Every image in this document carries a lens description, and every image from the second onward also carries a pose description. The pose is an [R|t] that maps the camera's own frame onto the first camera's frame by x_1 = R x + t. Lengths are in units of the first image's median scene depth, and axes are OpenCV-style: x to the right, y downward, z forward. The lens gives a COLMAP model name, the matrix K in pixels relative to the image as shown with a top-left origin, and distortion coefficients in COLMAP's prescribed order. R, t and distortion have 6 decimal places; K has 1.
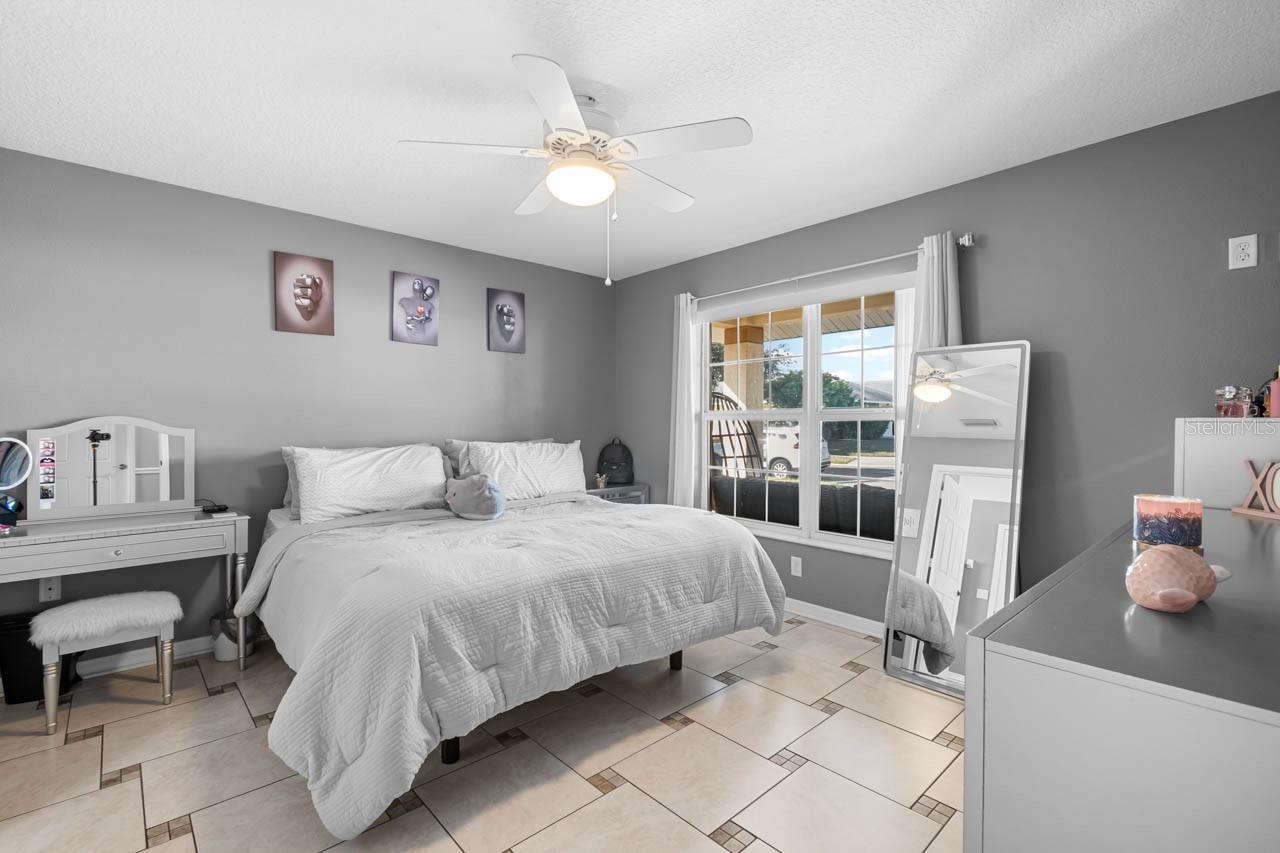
lens RADIAL K [[604.6, 0, 645.1], [0, 604.6, 402.5], [0, 0, 1]] dist [0.000810, -0.000352]
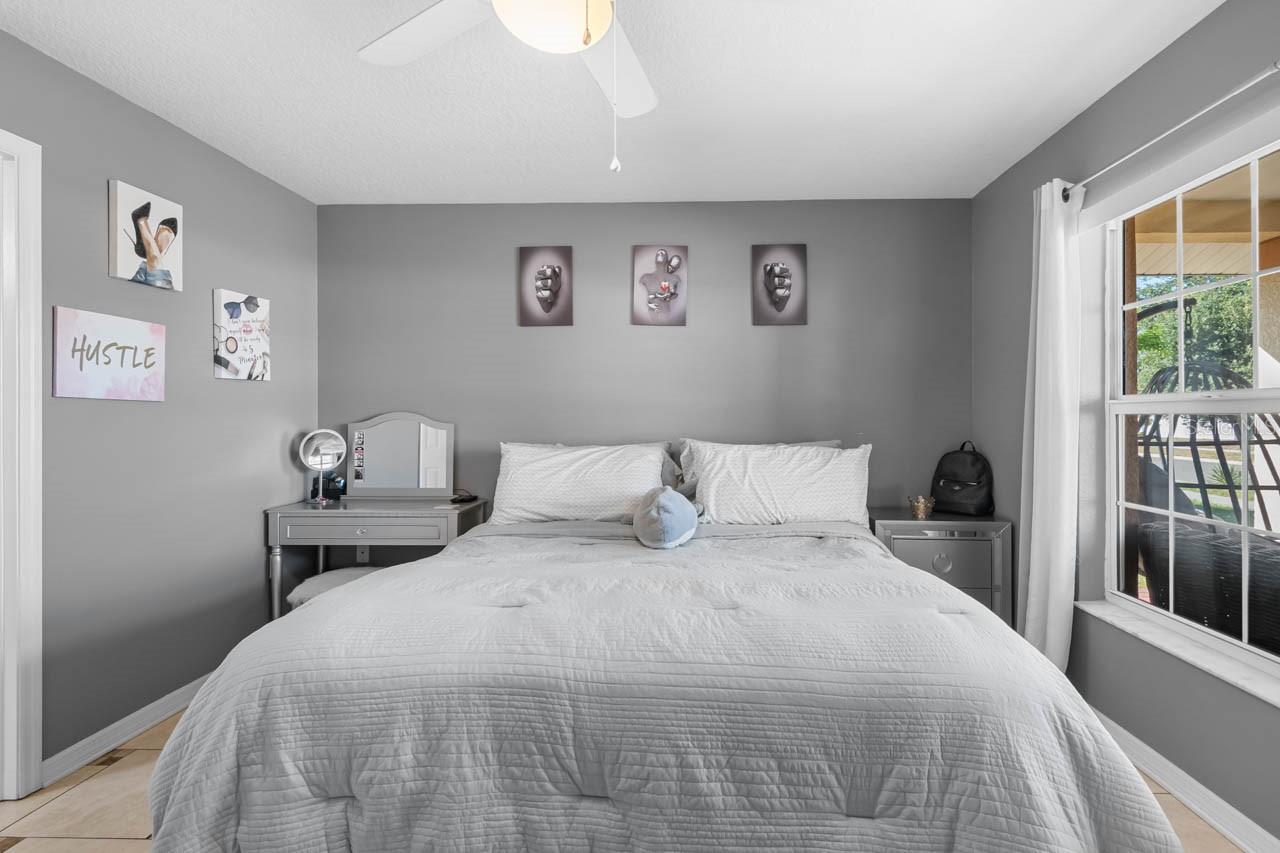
lens RADIAL K [[604.6, 0, 645.1], [0, 604.6, 402.5], [0, 0, 1]] dist [0.000810, -0.000352]
pose [[0.700939, -0.017594, -0.713004, 0.235595], [0.023611, 0.999720, -0.001458, 0.013438], [0.712831, -0.015812, 0.701158, 0.423503]]
